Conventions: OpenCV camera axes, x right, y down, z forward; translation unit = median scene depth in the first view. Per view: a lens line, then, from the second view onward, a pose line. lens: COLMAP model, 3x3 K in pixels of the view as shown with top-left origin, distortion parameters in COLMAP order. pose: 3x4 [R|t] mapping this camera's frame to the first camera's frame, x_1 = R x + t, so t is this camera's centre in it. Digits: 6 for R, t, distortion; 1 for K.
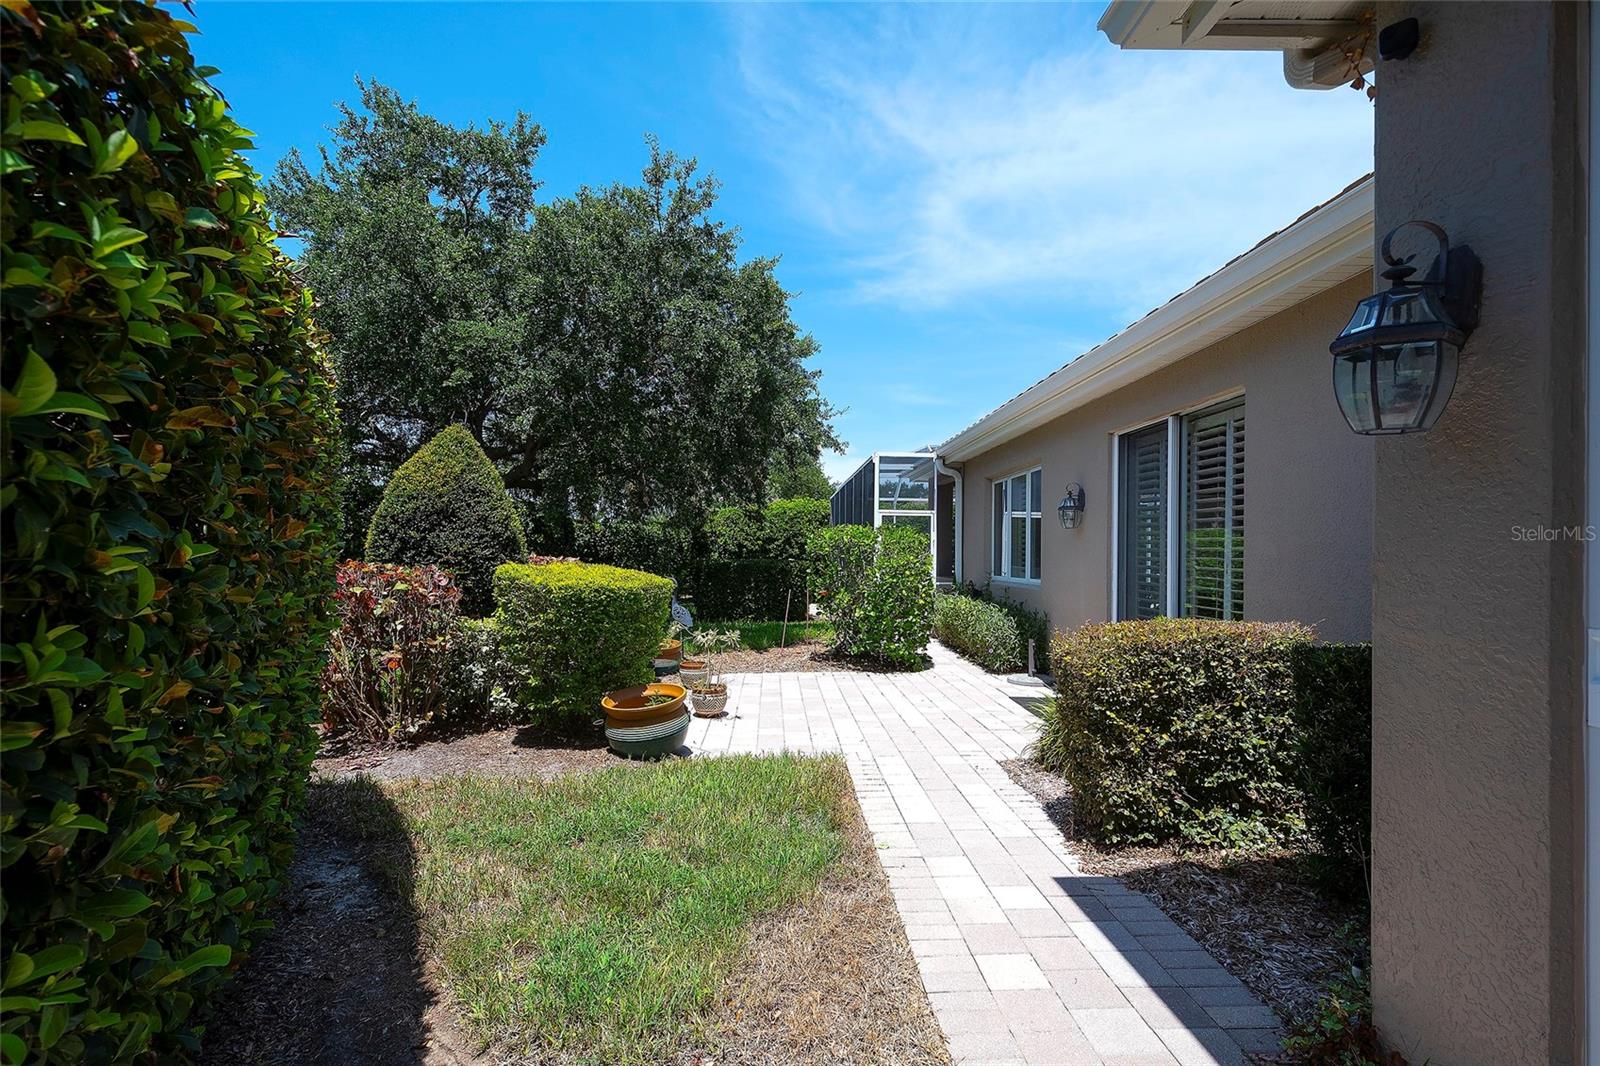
lens RADIAL K [[709.2, 0, 796.4], [0, 709.2, 581.1], [0, 0, 1]] dist [0.002348, -0.000525]
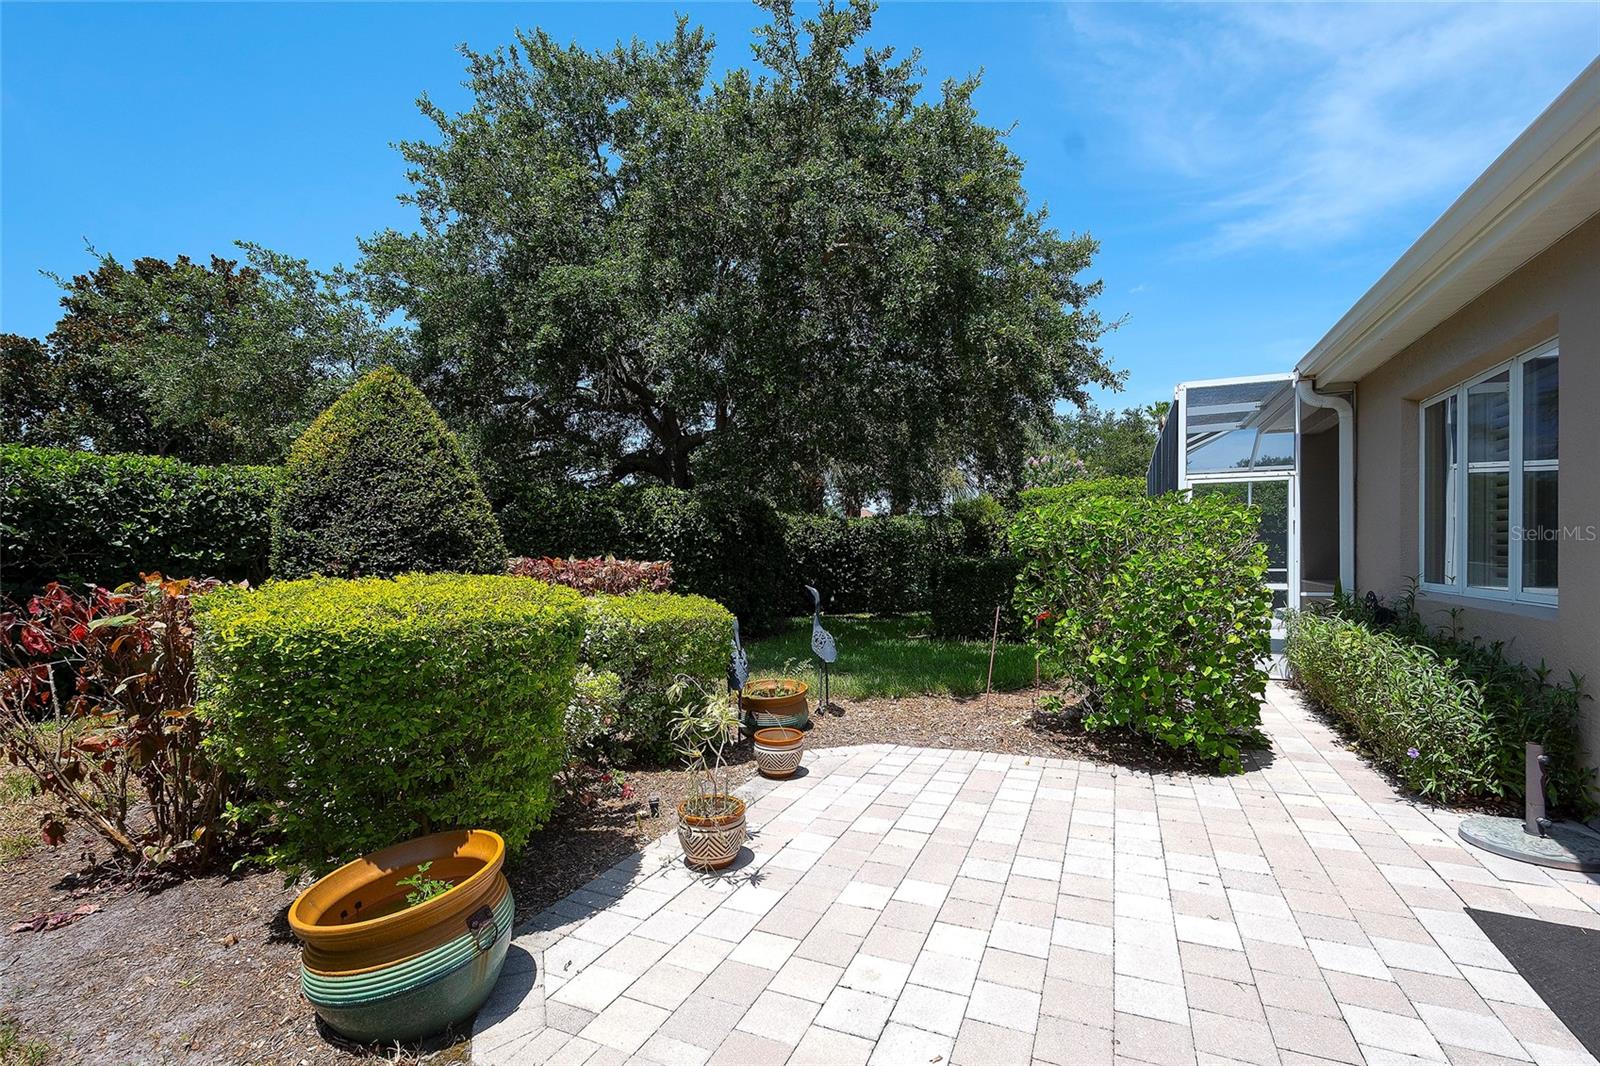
lens RADIAL K [[709.2, 0, 796.4], [0, 709.2, 581.1], [0, 0, 1]] dist [0.002348, -0.000525]
pose [[0.896949, -0.002160, -0.442128, 0.104878], [0.002995, 0.999995, 0.001191, -0.011650], [0.442123, -0.002393, 0.896951, 0.359778]]
